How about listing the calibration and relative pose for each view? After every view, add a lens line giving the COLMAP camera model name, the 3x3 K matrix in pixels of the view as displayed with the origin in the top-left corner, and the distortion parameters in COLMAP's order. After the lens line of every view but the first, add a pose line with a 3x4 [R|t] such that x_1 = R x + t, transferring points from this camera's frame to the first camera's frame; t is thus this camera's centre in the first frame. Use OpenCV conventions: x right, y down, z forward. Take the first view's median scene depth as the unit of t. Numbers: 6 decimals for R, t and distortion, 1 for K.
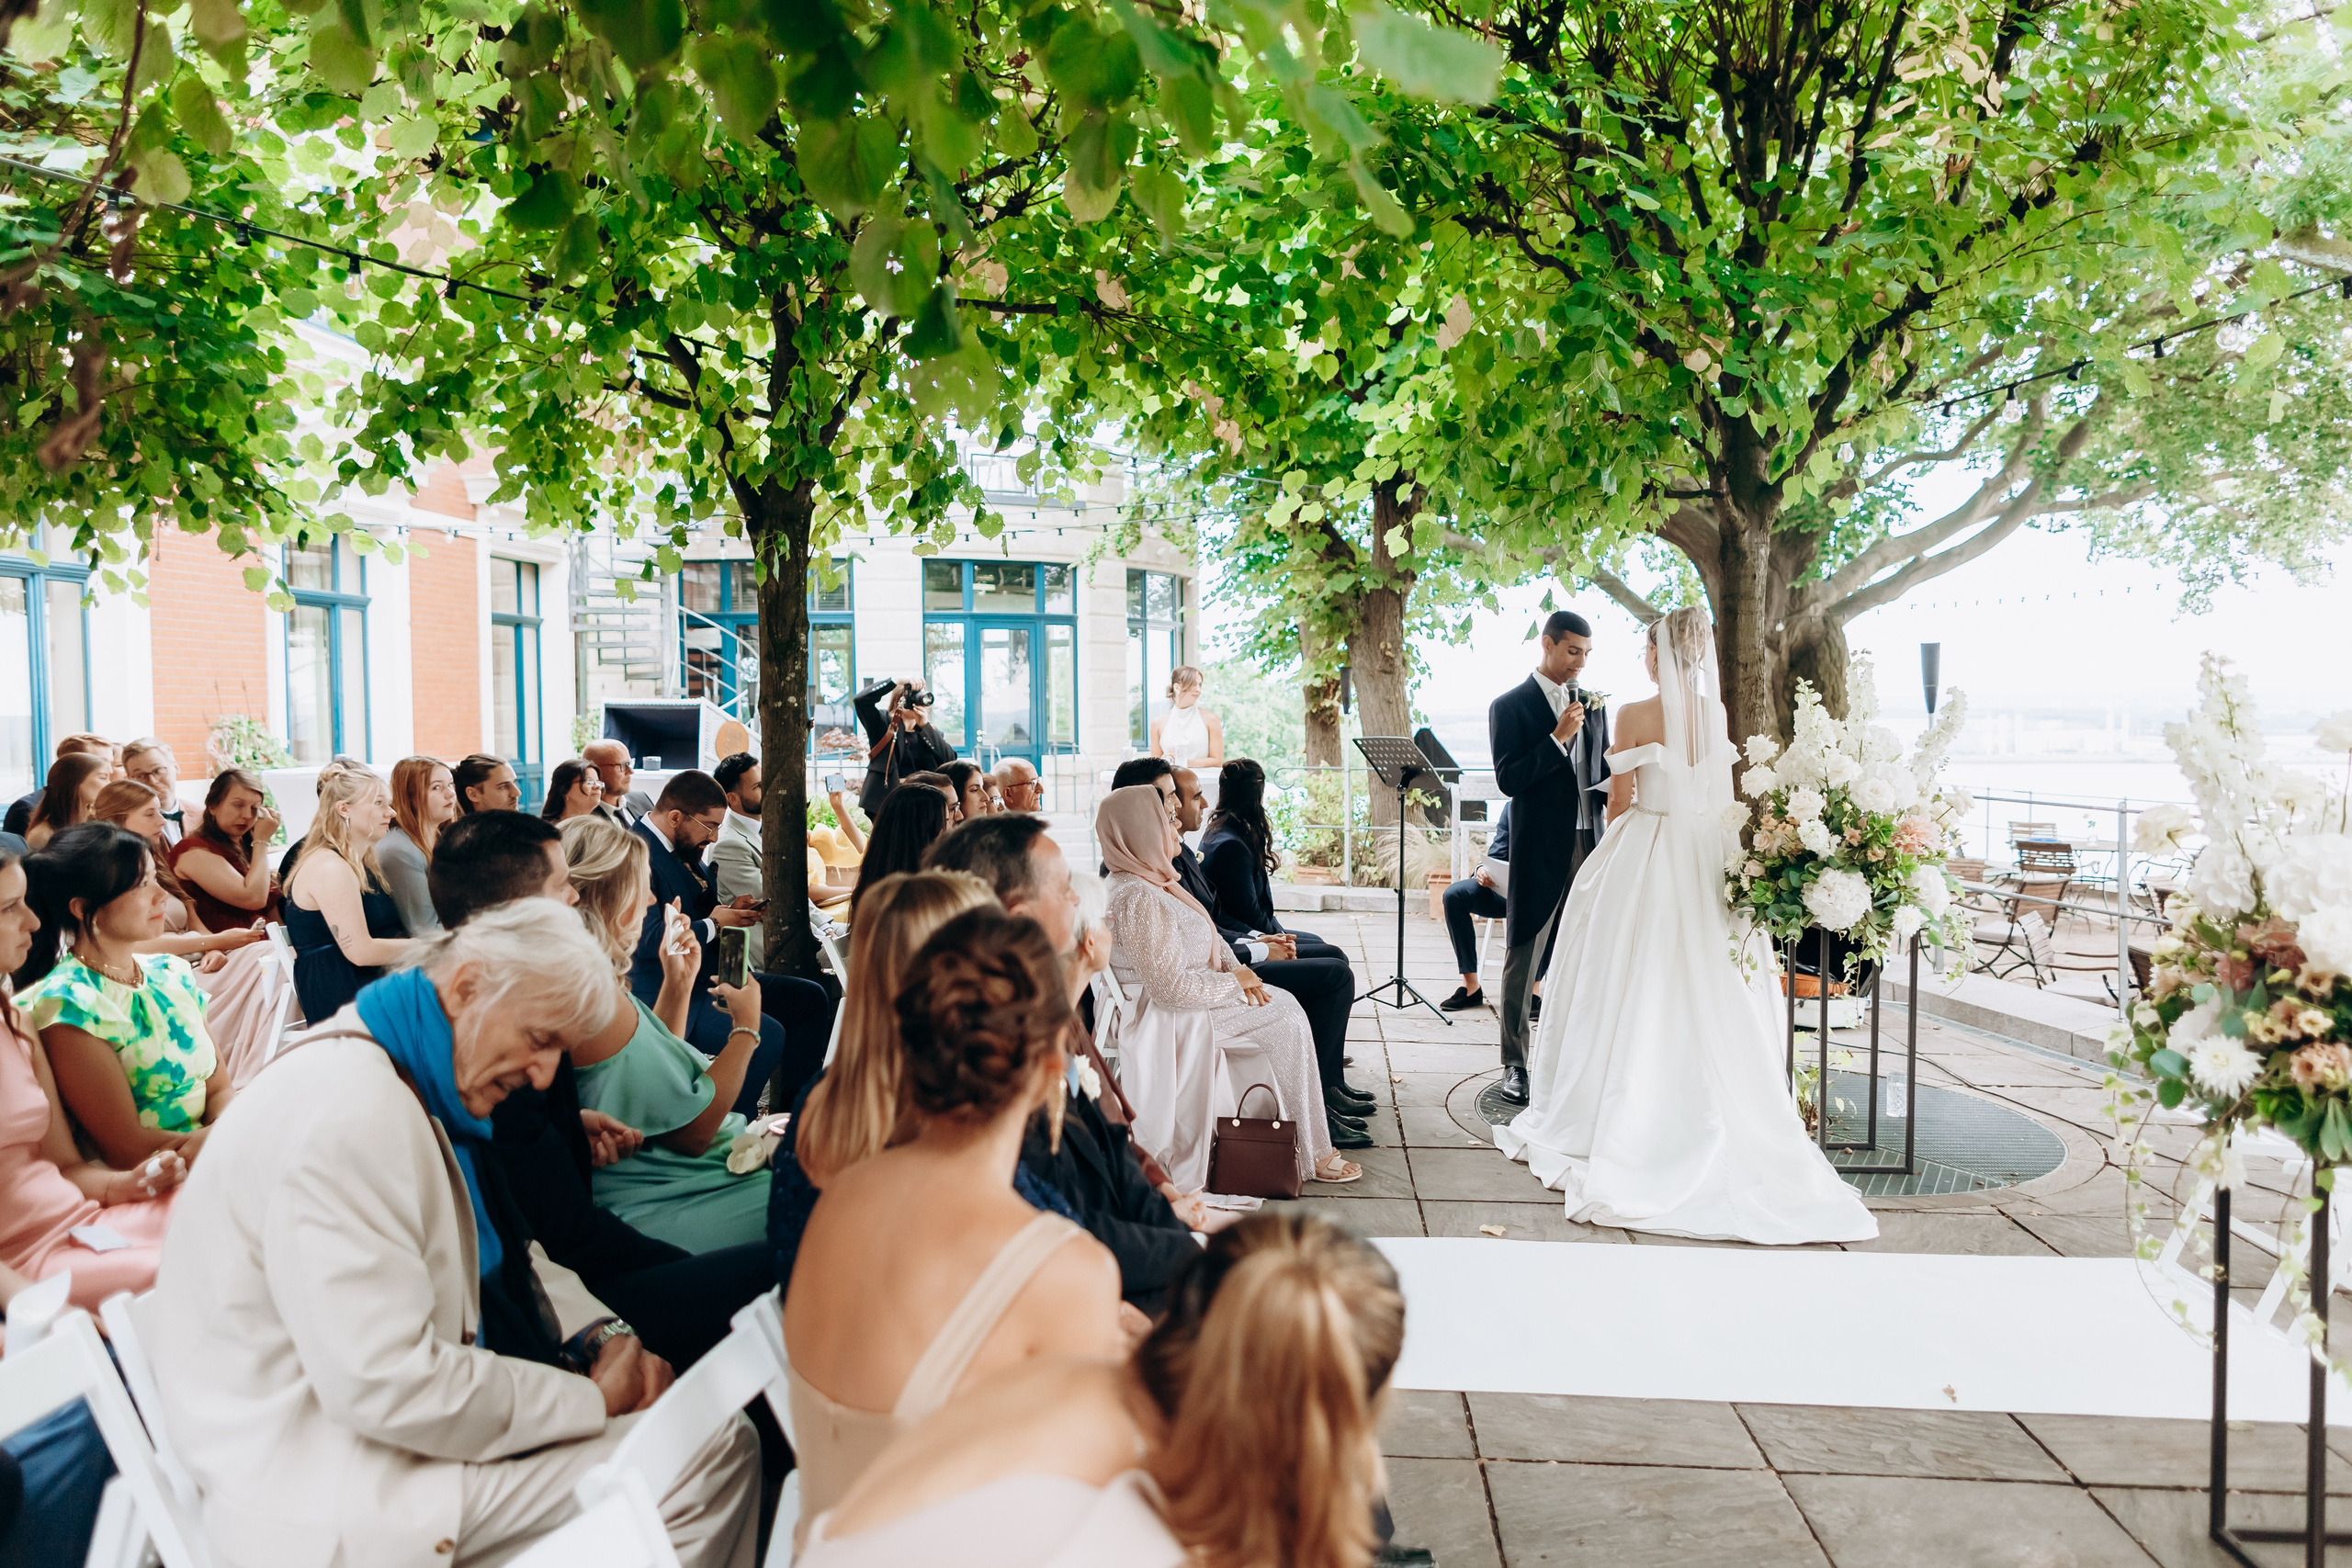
lens RADIAL K [[1645.4, 0, 1176.0], [0, 1645.4, 784.0], [0, 0, 1]] dist [0.004904, 0.000081]
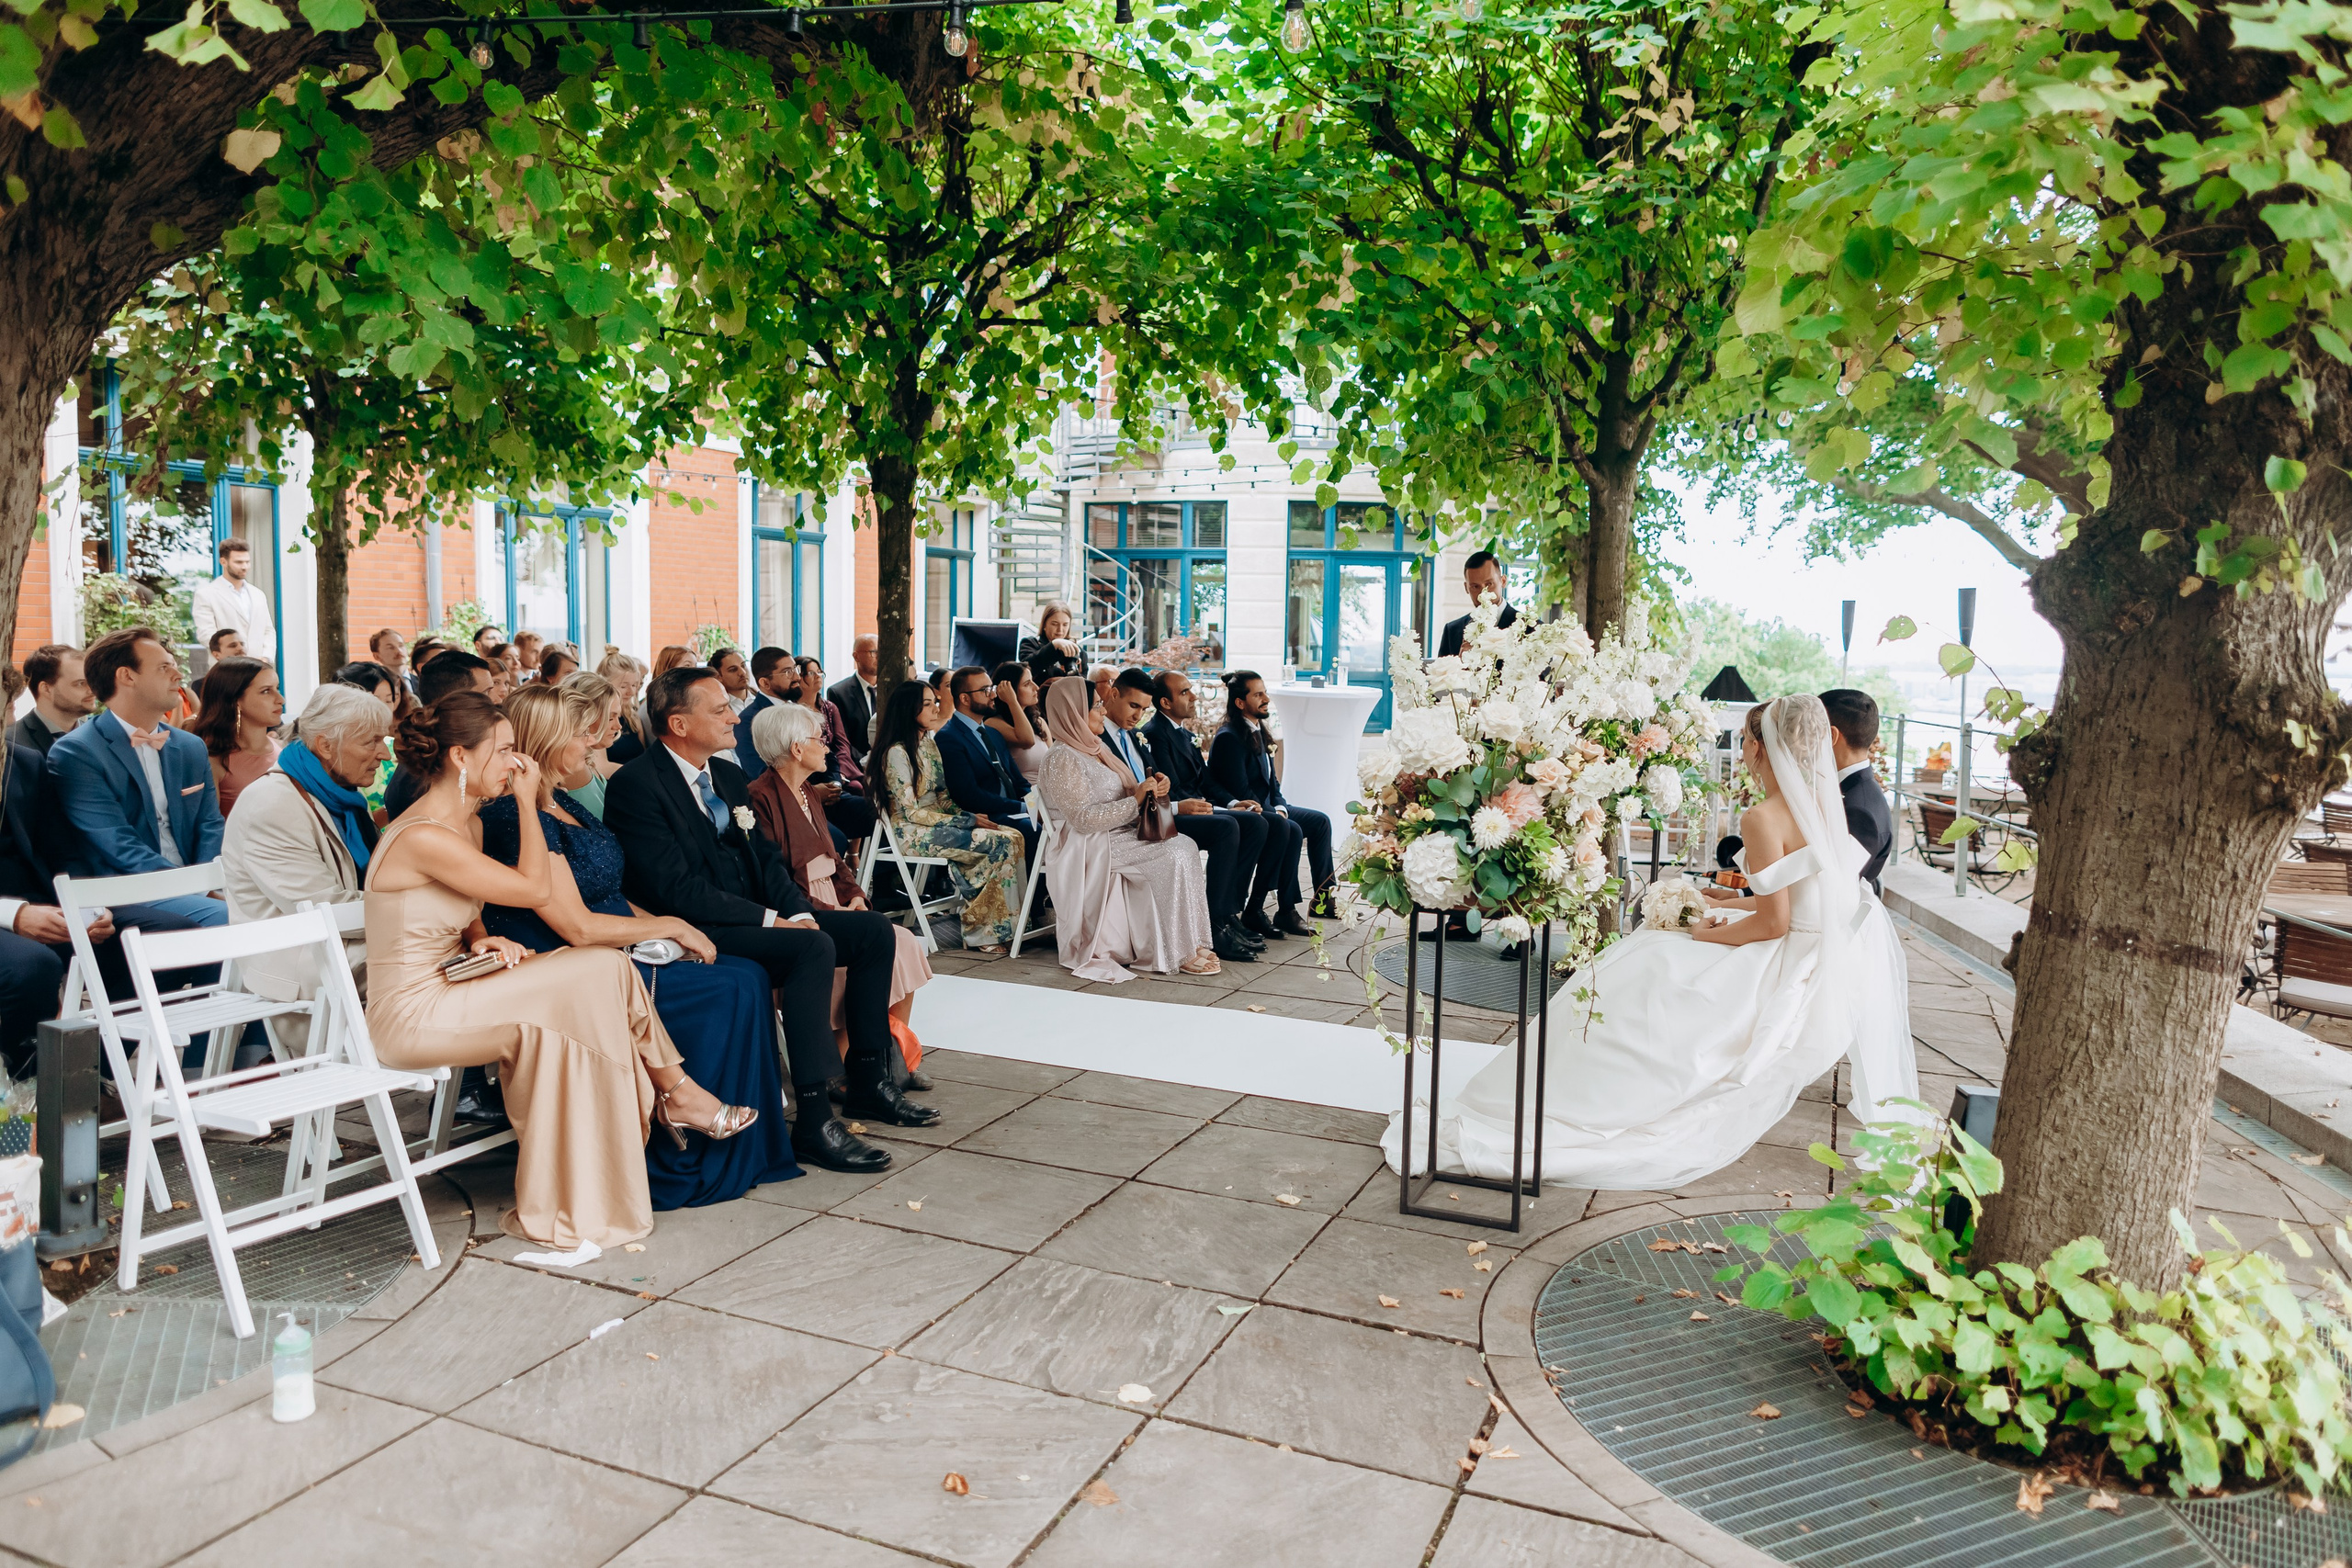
lens RADIAL K [[1613.9, 0, 1176.0], [0, 1613.9, 784.0], [0, 0, 1]] dist [0.004596, 0.072959]
pose [[0.947213, 0.052169, -0.316332, 0.200993], [-0.038937, 0.998088, 0.048013, 0.008437], [0.318232, -0.033162, 0.947433, -0.107044]]
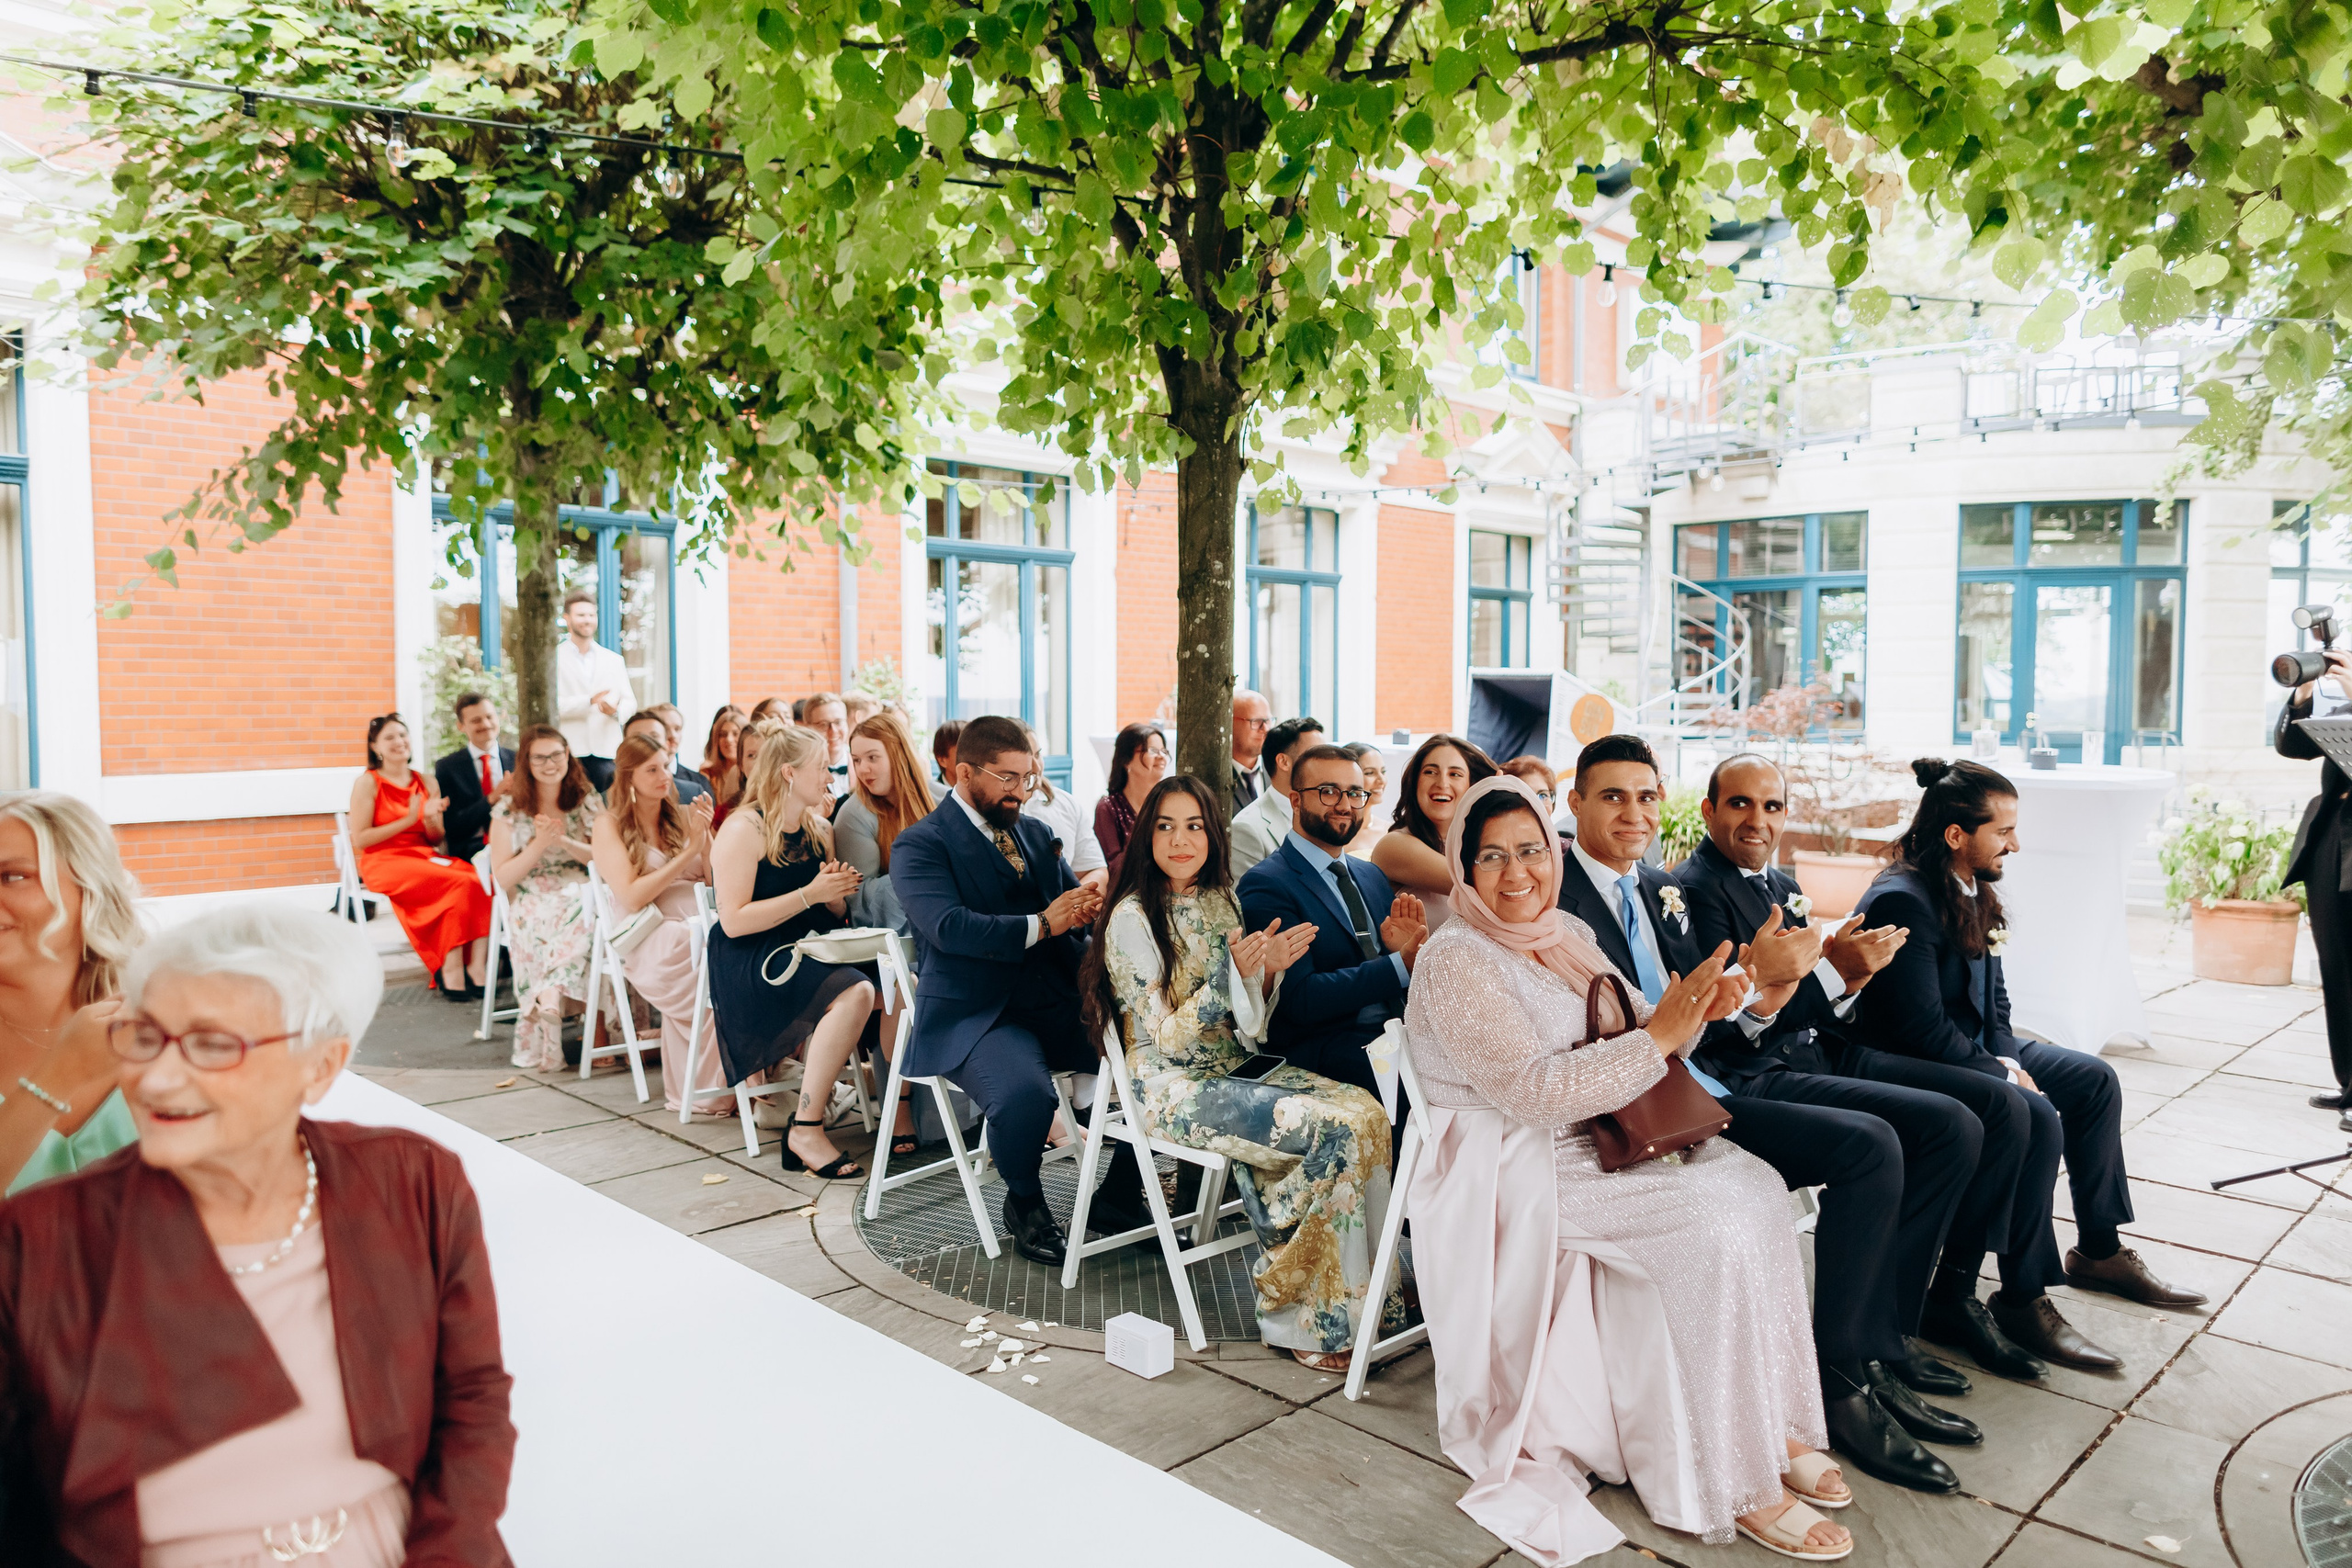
lens RADIAL K [[1606.7, 0, 1176.0], [0, 1606.7, 784.0], [0, 0, 1]] dist [0.000373, 0.003284]
pose [[0.764574, 0.043943, -0.643036, 0.109321], [-0.036474, 0.999024, 0.024901, -0.003338], [0.643503, 0.004416, 0.765431, 0.195901]]
